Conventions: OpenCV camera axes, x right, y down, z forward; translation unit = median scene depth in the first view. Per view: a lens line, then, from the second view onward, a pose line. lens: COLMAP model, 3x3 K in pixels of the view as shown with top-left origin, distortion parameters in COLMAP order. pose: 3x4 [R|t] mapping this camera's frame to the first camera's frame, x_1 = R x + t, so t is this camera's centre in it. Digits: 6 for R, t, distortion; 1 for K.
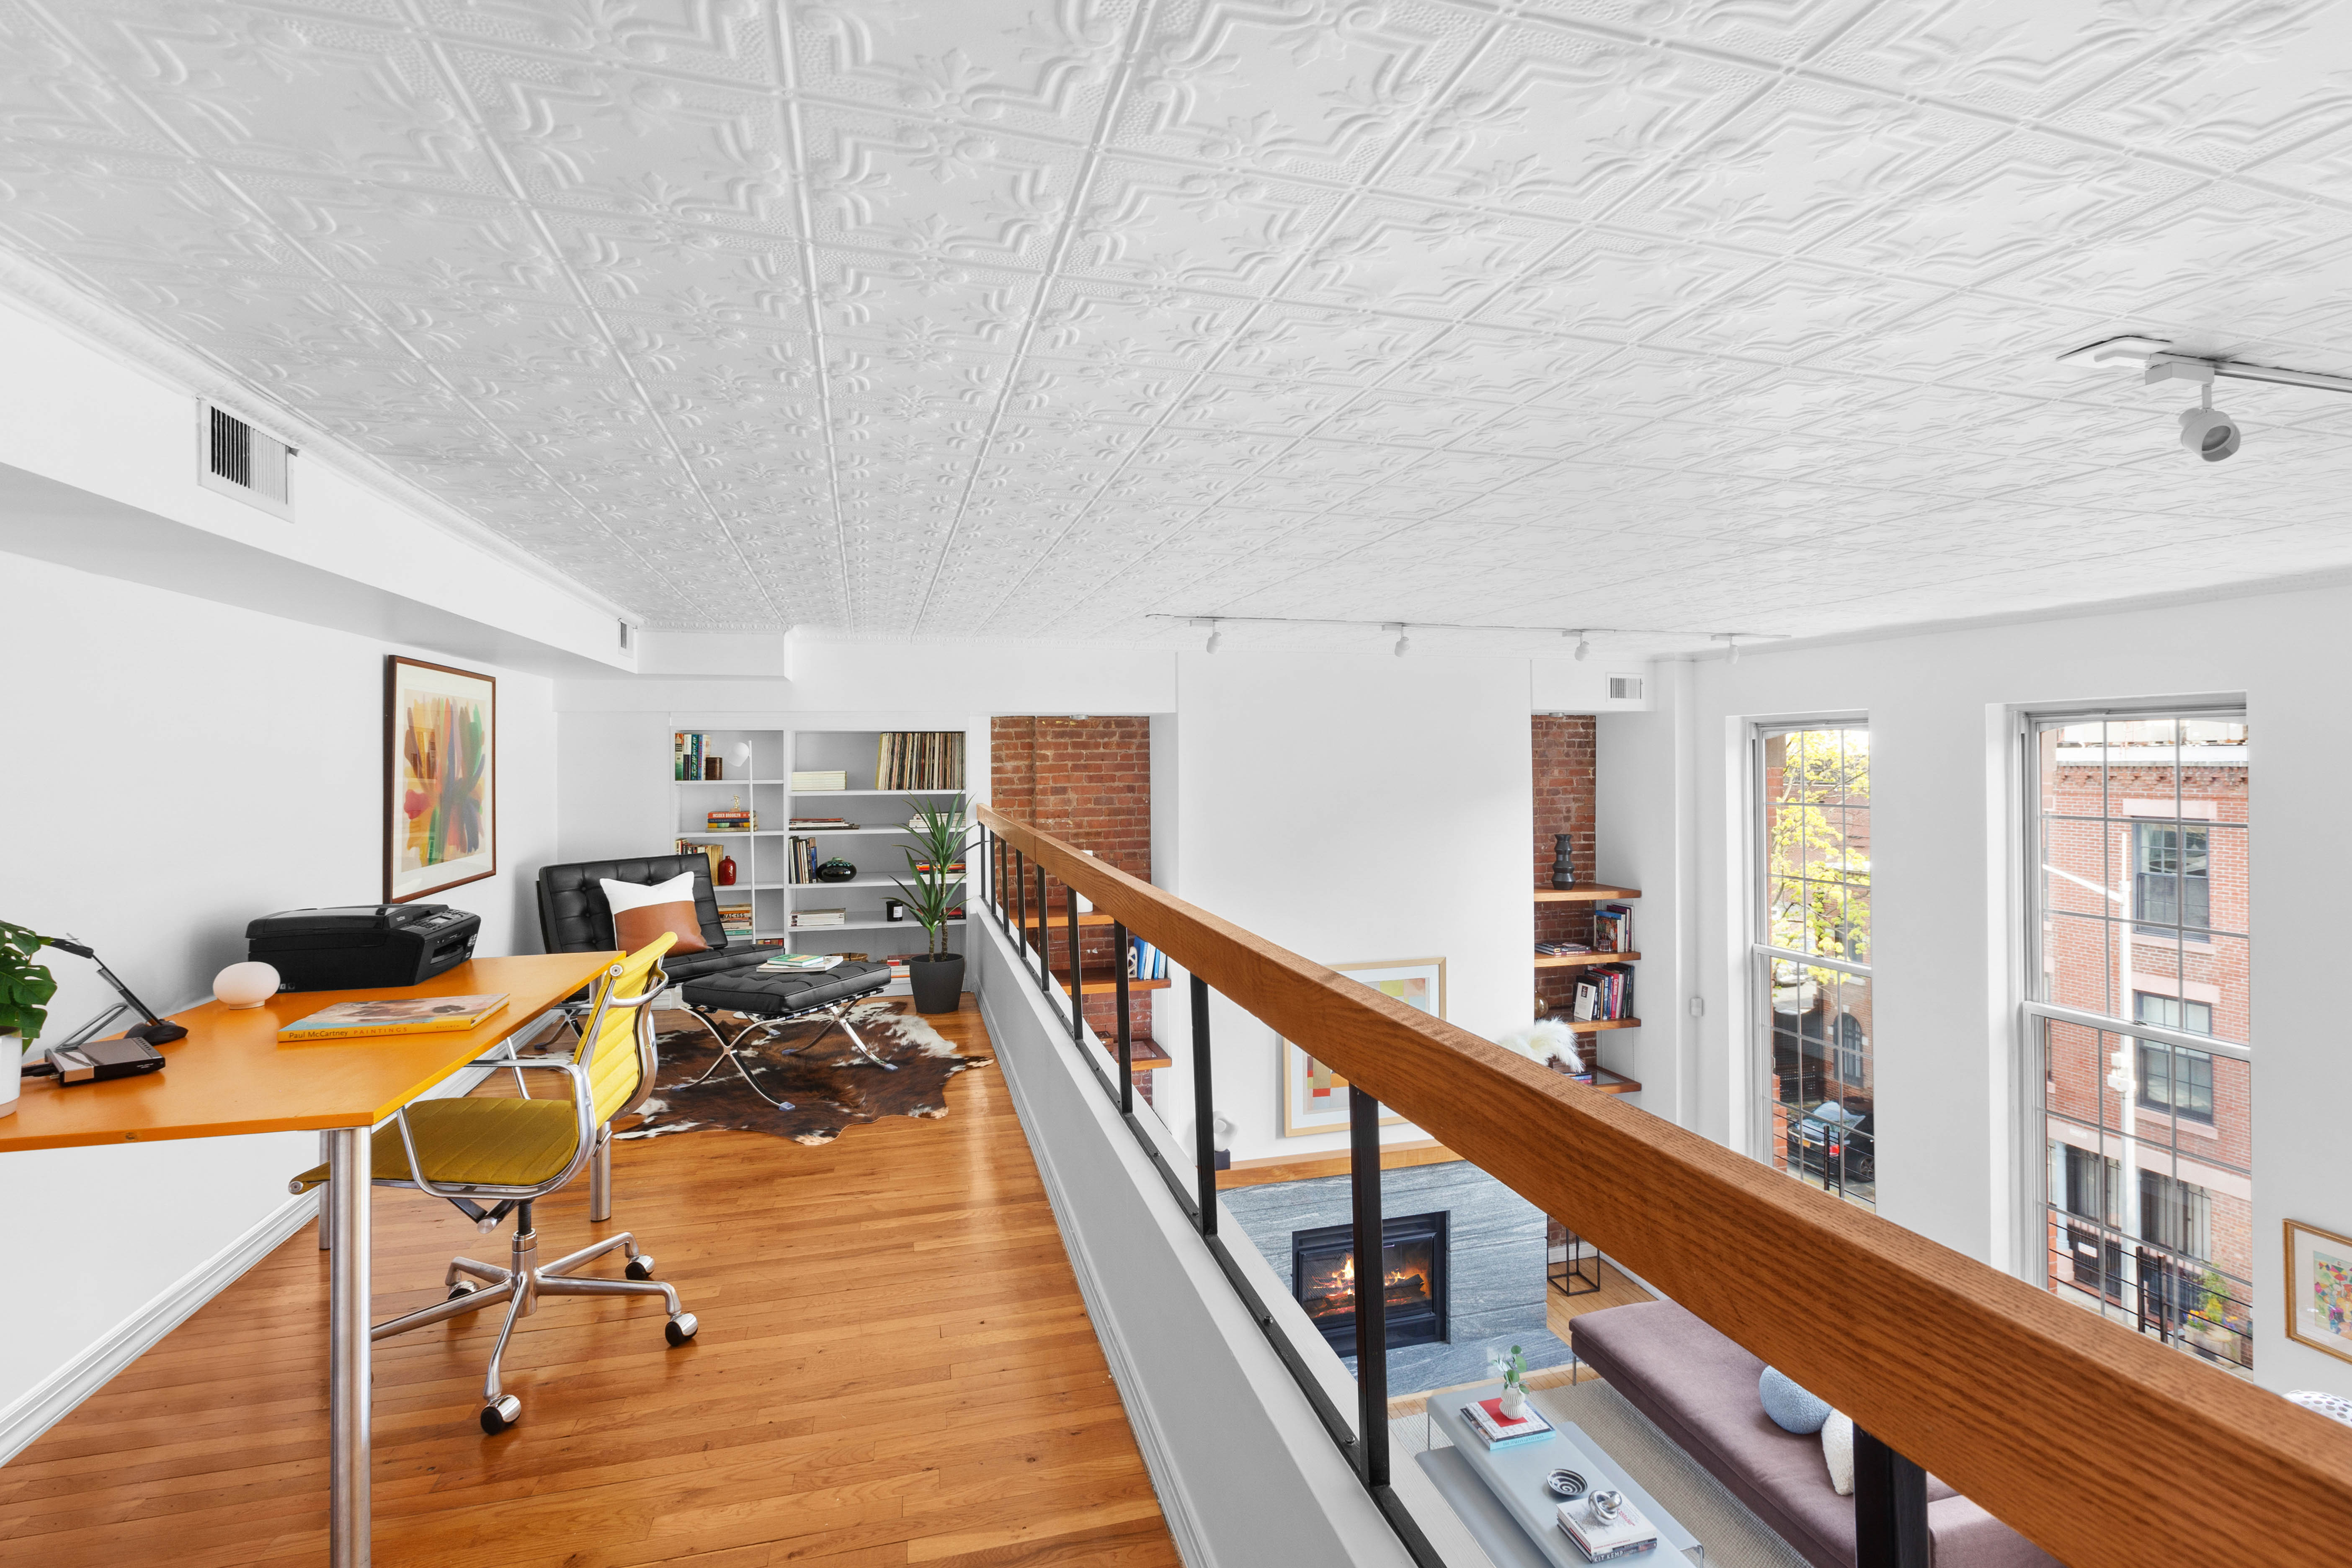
lens RADIAL K [[1073.4, 0, 1167.1], [0, 1073.4, 749.4], [0, 0, 1]] dist [0.001005, -0.000166]
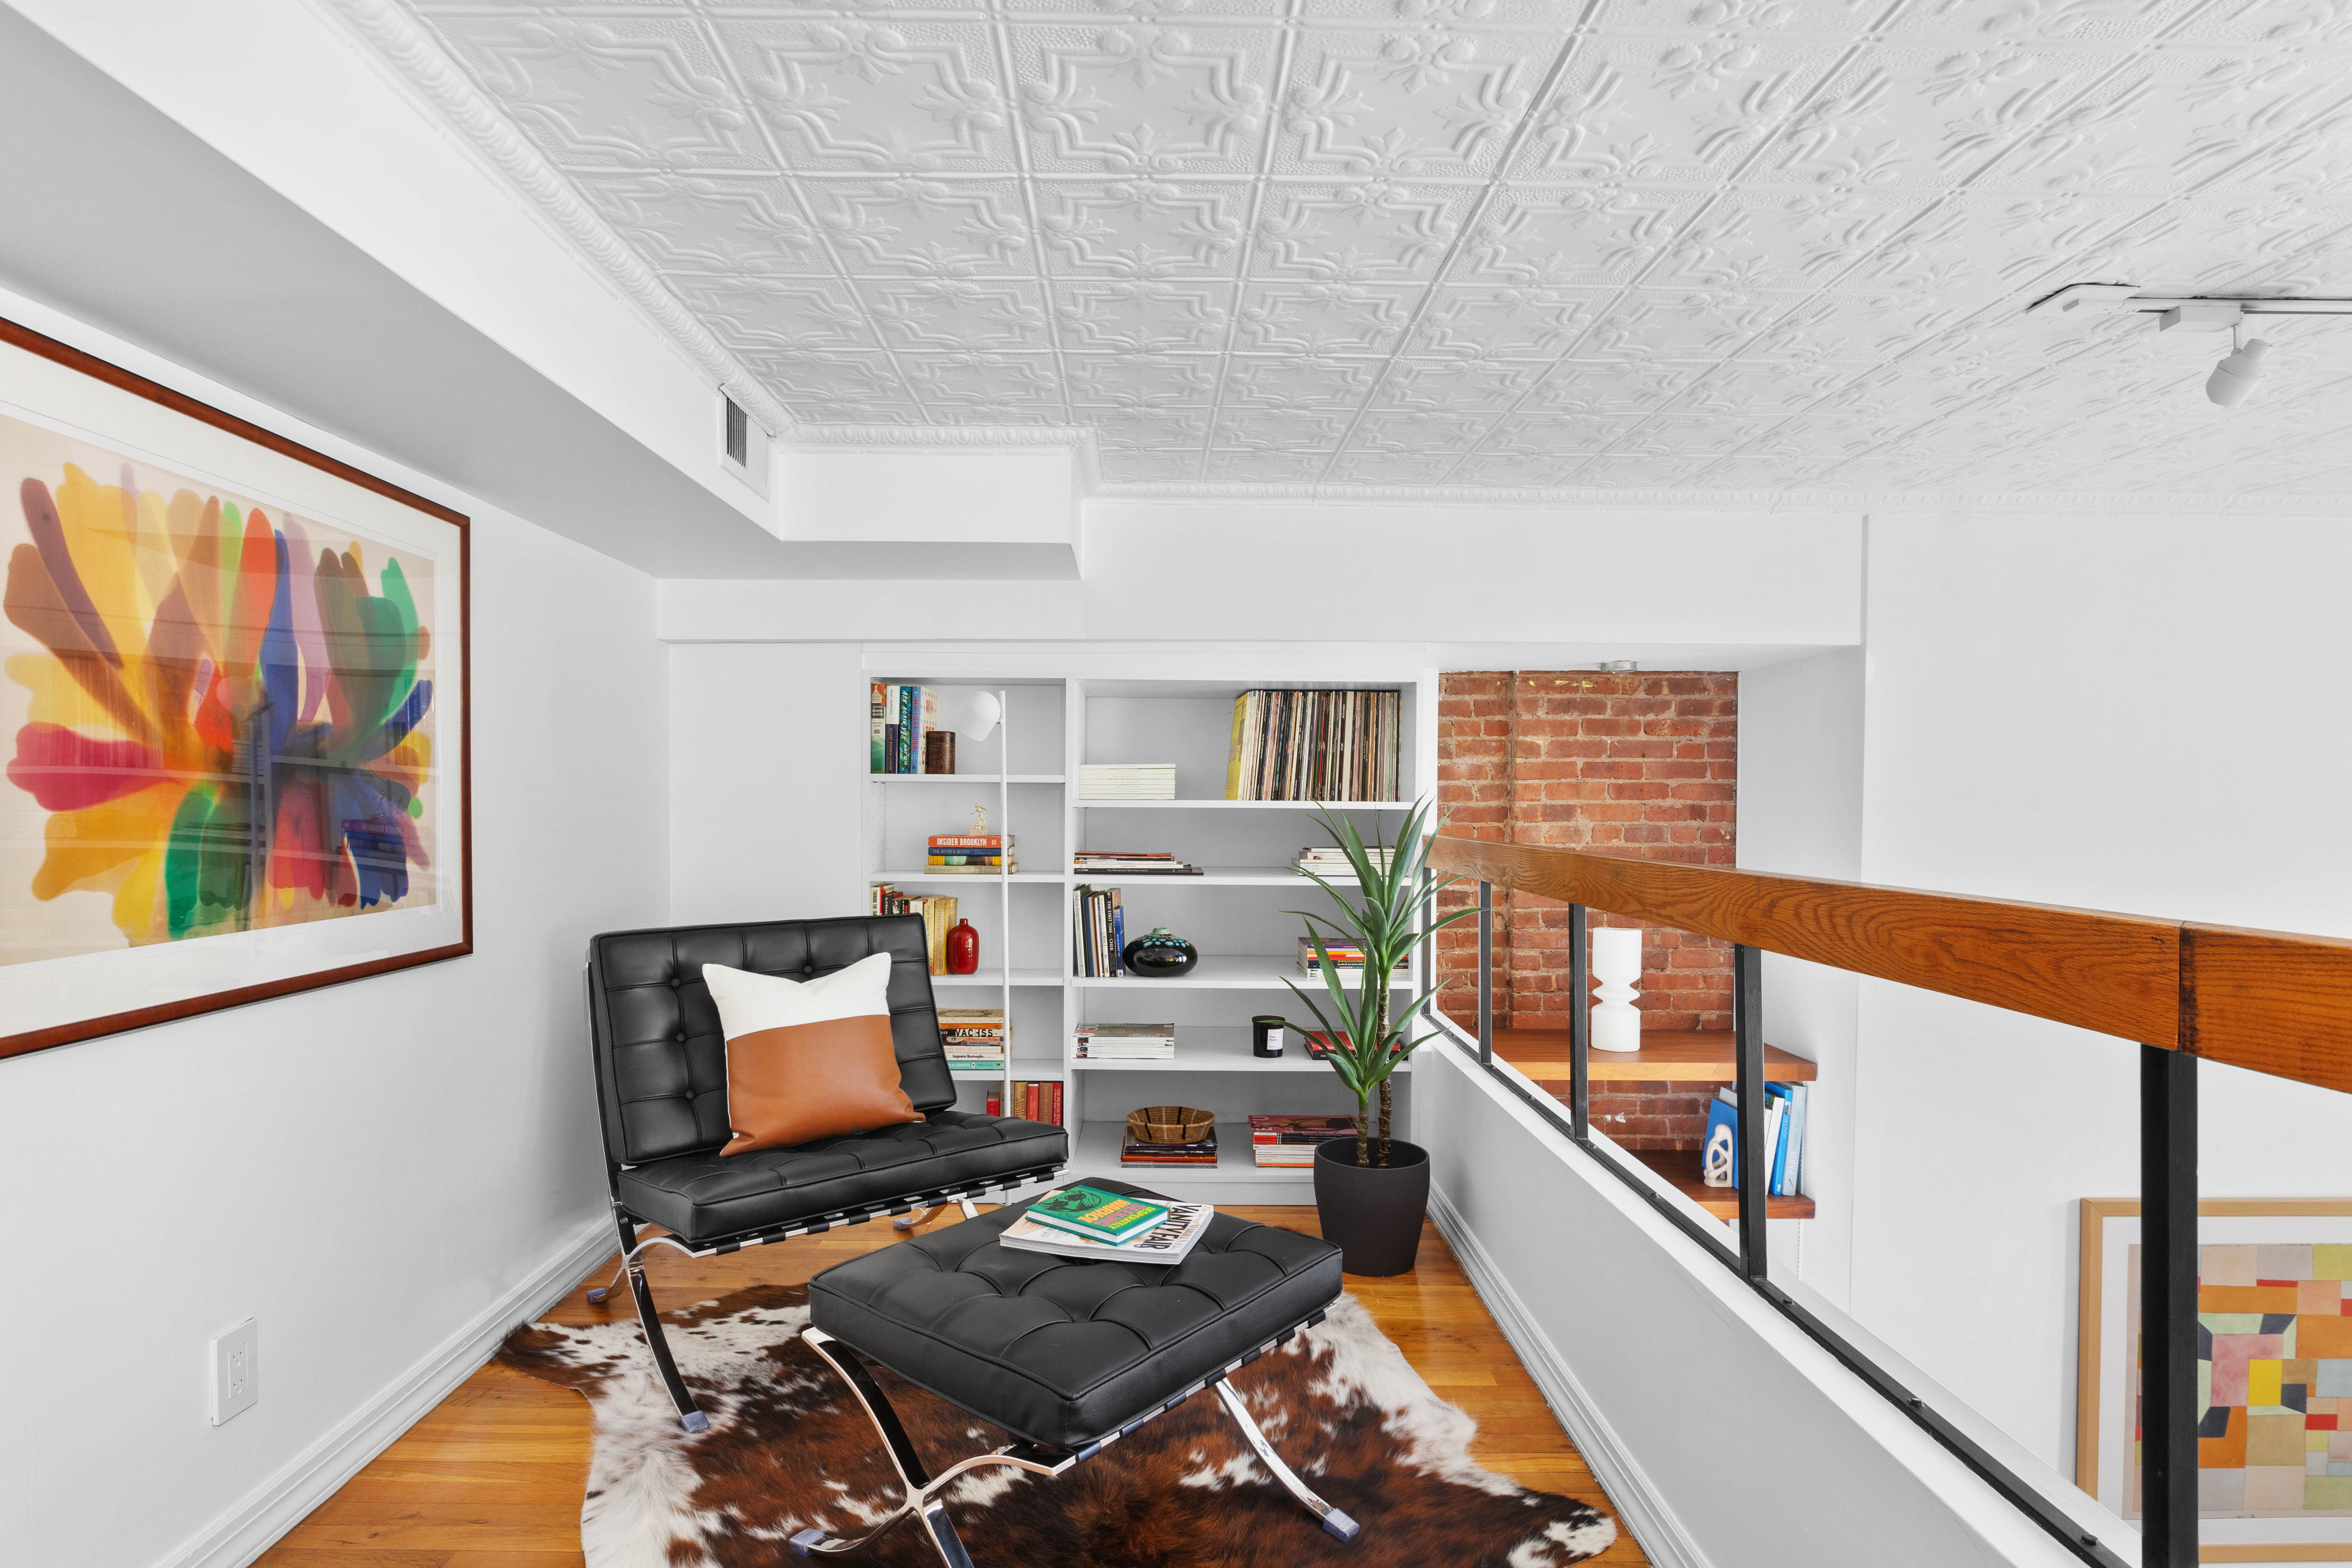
lens RADIAL K [[1223.6, 0, 1173.1], [0, 1223.6, 793.4], [0, 0, 1]] dist [0.001985, 0.000101]
pose [[0.969265, 0.011733, -0.245740, -0.160489], [-0.010815, 0.999929, 0.005085, 0.032884], [0.245782, -0.002271, 0.969322, 0.437429]]
